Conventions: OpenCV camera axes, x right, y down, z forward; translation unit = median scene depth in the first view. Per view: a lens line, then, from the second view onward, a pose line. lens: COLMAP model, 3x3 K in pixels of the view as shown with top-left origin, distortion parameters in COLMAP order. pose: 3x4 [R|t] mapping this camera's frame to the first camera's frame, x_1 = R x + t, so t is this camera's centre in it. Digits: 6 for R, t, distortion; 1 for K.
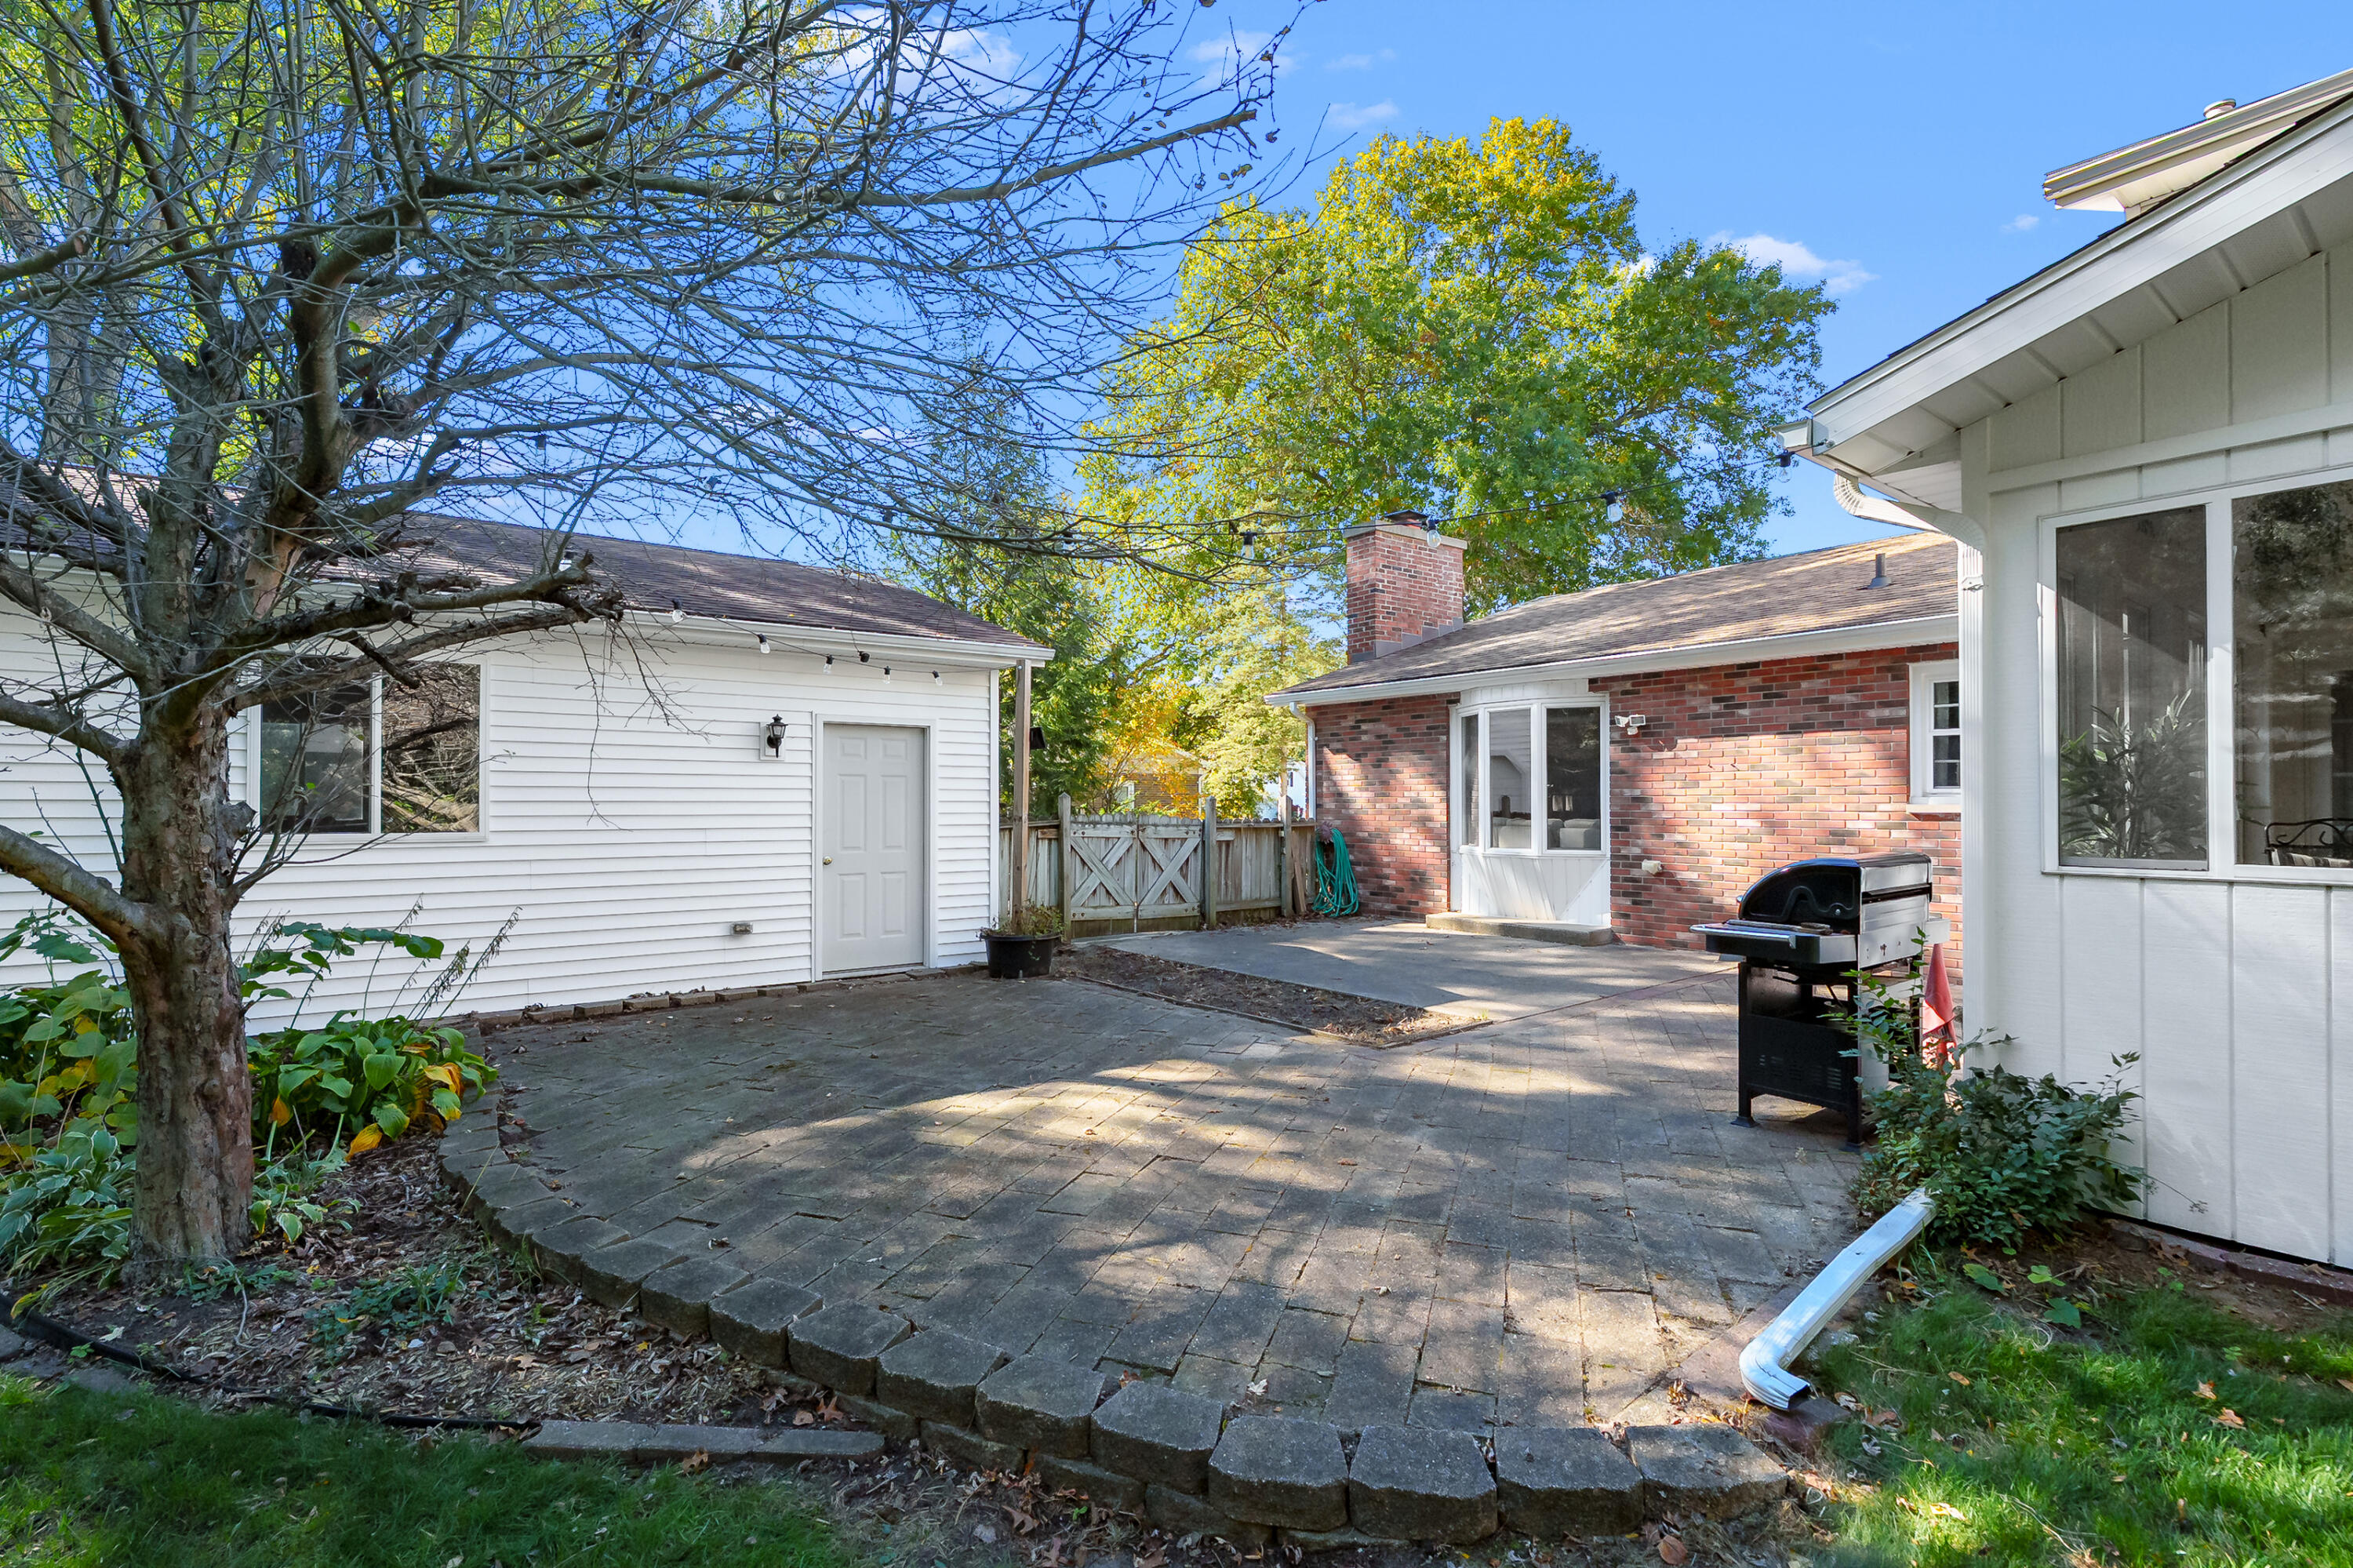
lens RADIAL K [[1077.3, 0, 1162.3], [0, 1077.3, 793.0], [0, 0, 1]] dist [-0.004043, 0.000144]
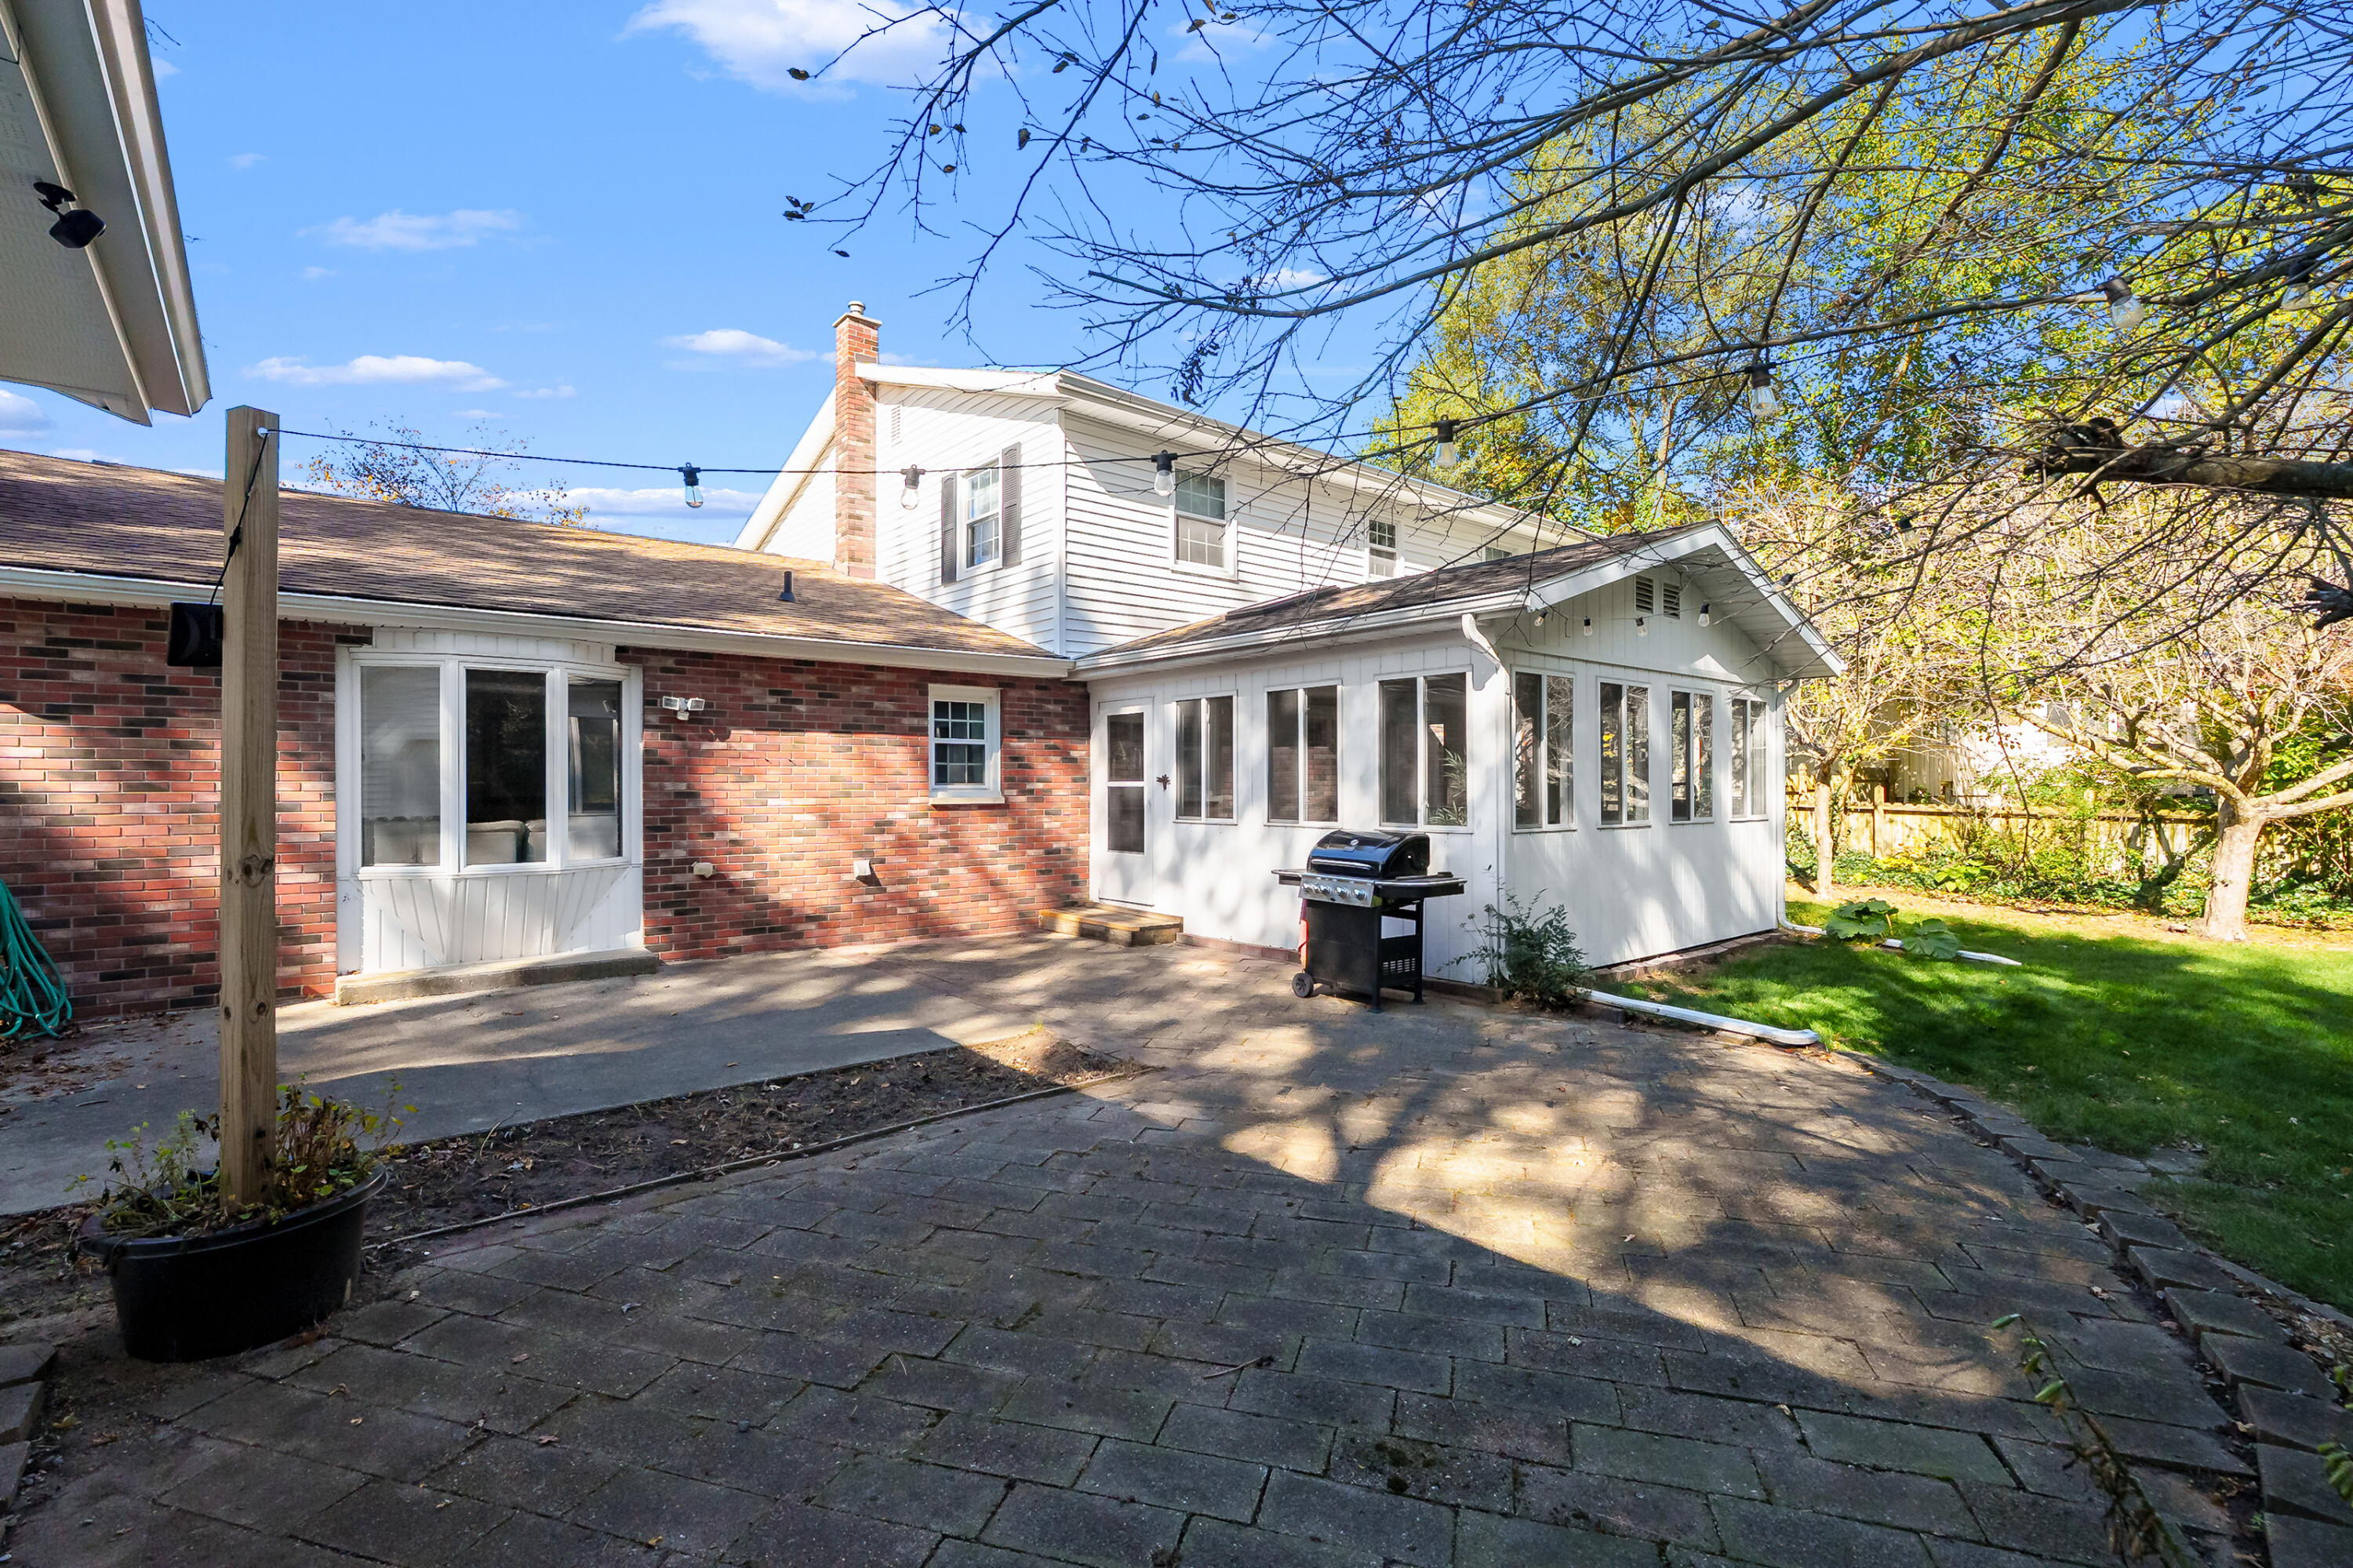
lens RADIAL K [[1077.3, 0, 1164.9], [0, 1077.3, 777.6], [0, 0, 1]] dist [-0.004043, 0.000144]
pose [[-0.074414, 0.006140, 0.997209, -0.537106], [-0.009265, 0.999934, -0.006848, -0.006294], [-0.997184, -0.009749, -0.074352, 0.789624]]
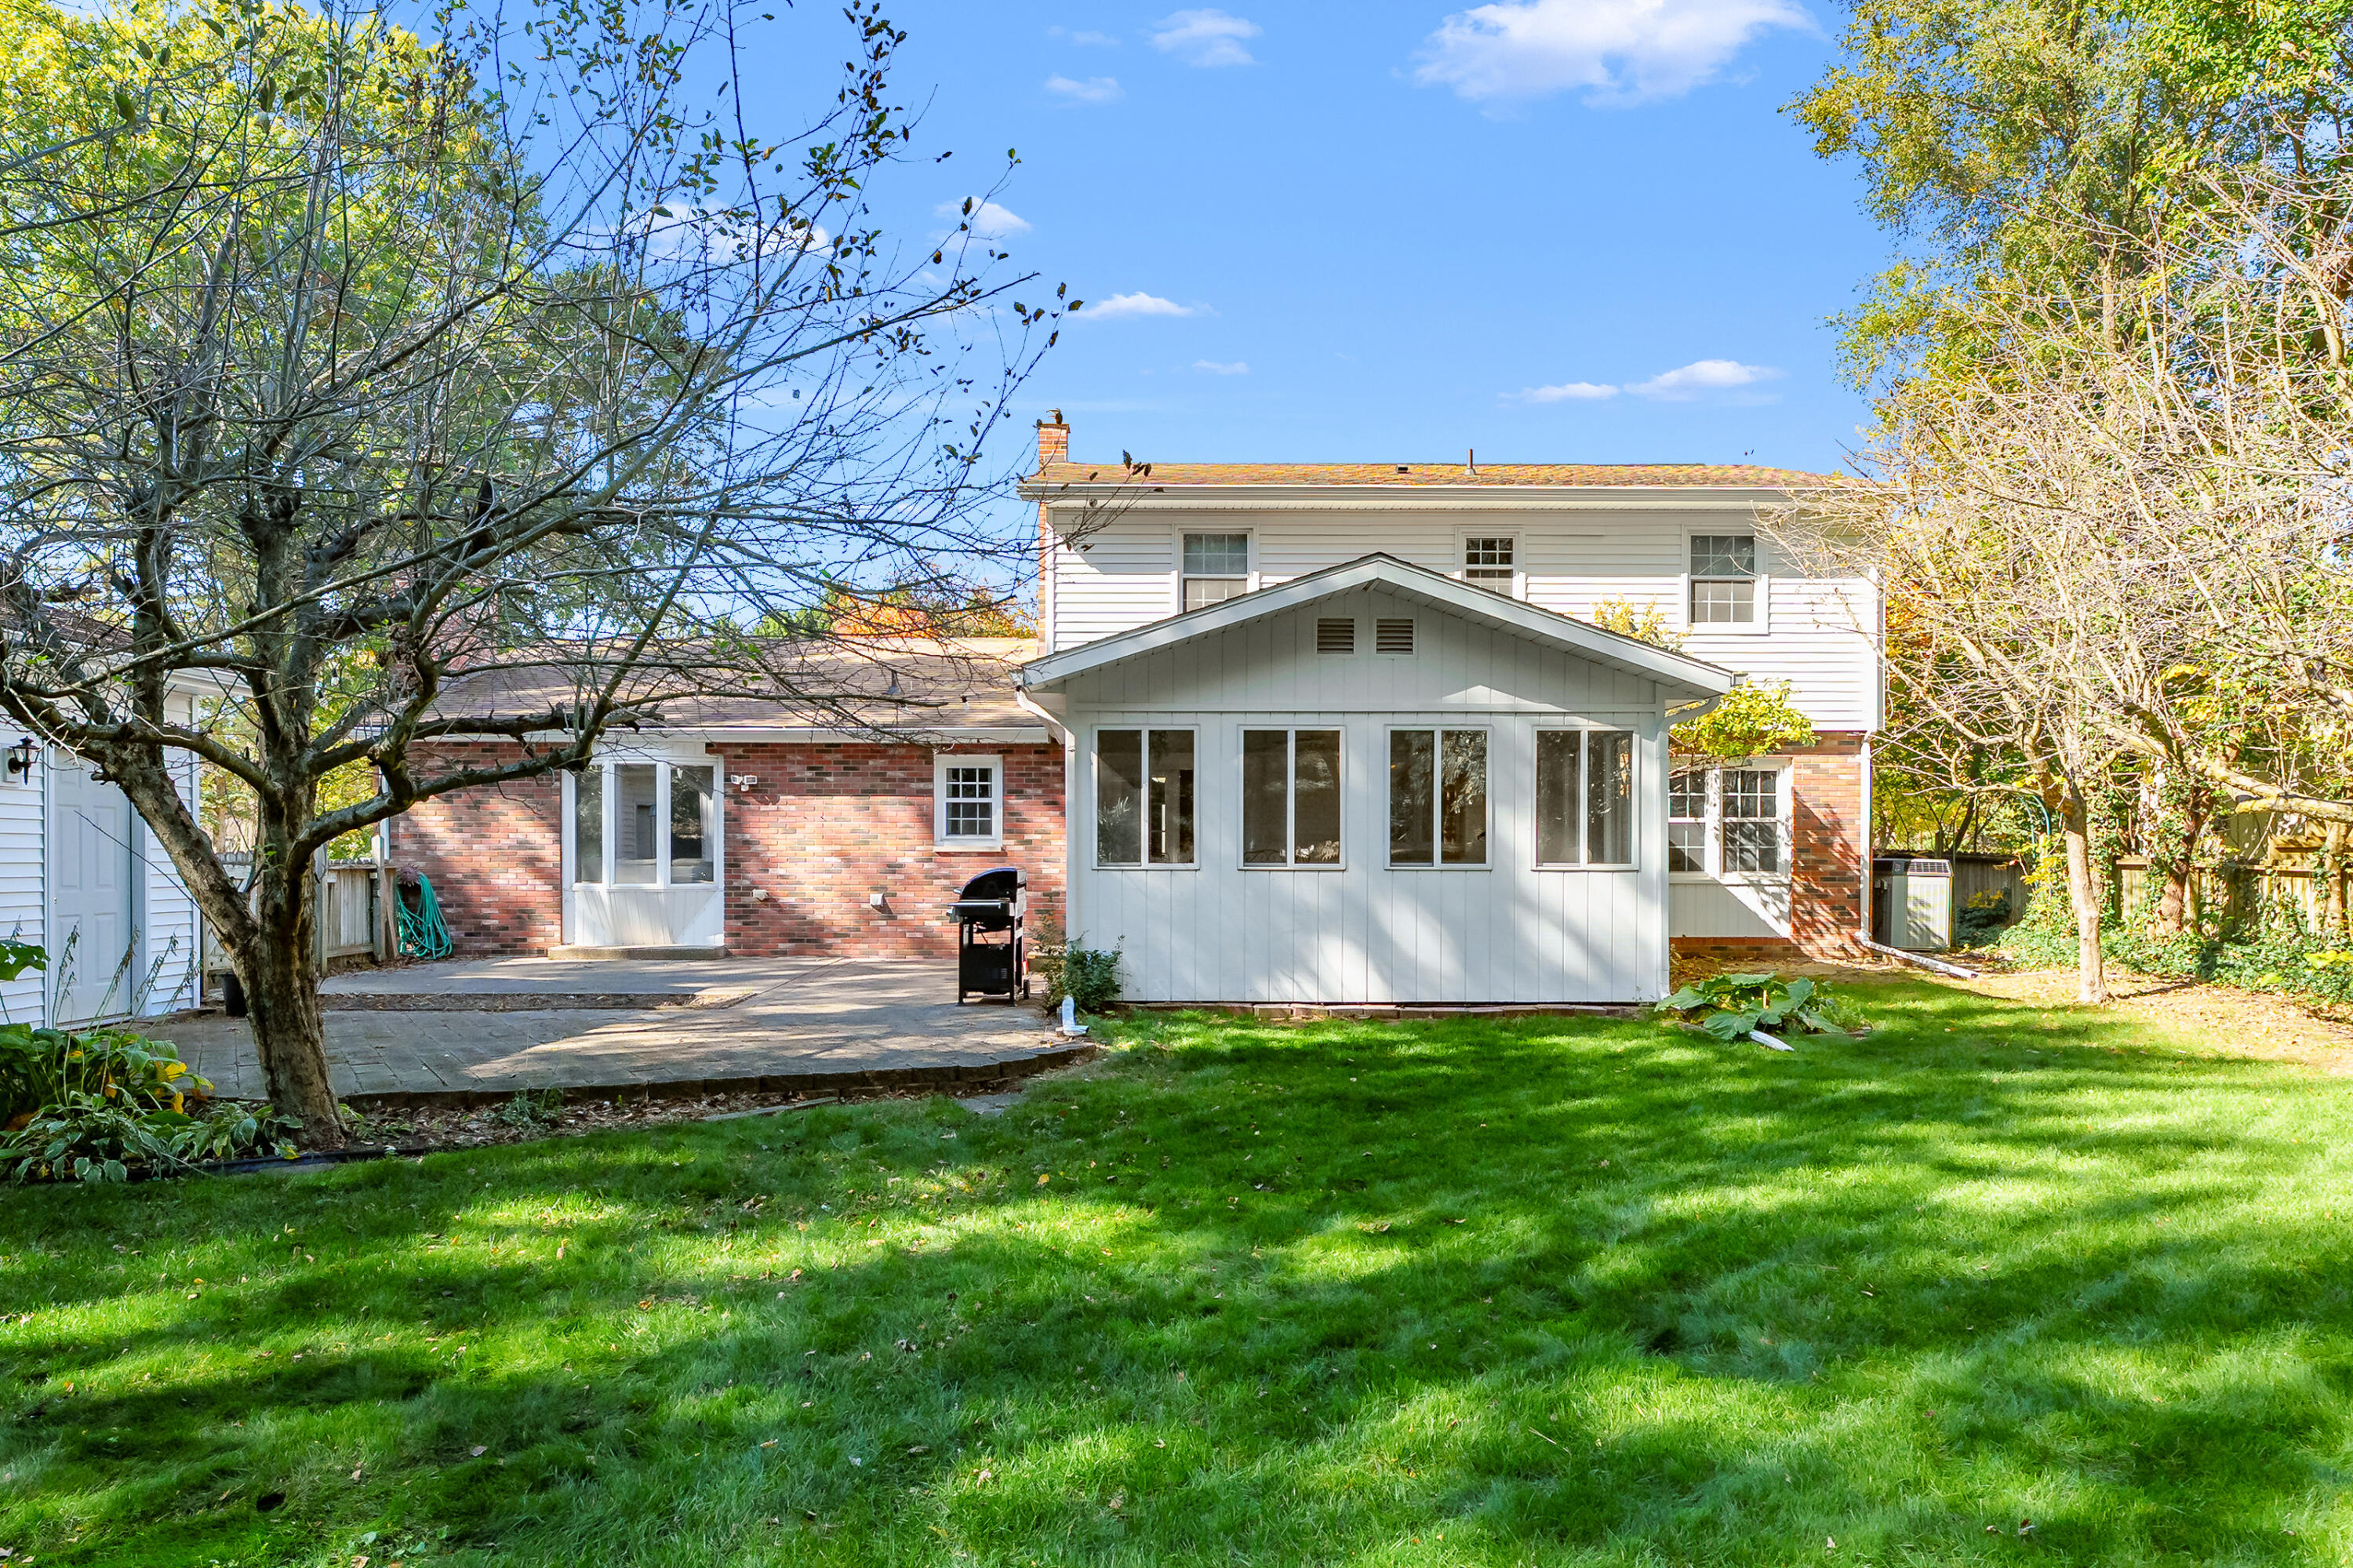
lens RADIAL K [[1428.1, 0, 1150.0], [0, 1428.1, 865.4], [0, 0, 1]] dist [-0.012385, -0.000097]
pose [[0.594627, -0.003255, 0.803995, -0.734074], [-0.009882, 0.999887, 0.011357, 0.011372], [-0.803941, -0.014698, 0.594527, -0.445027]]
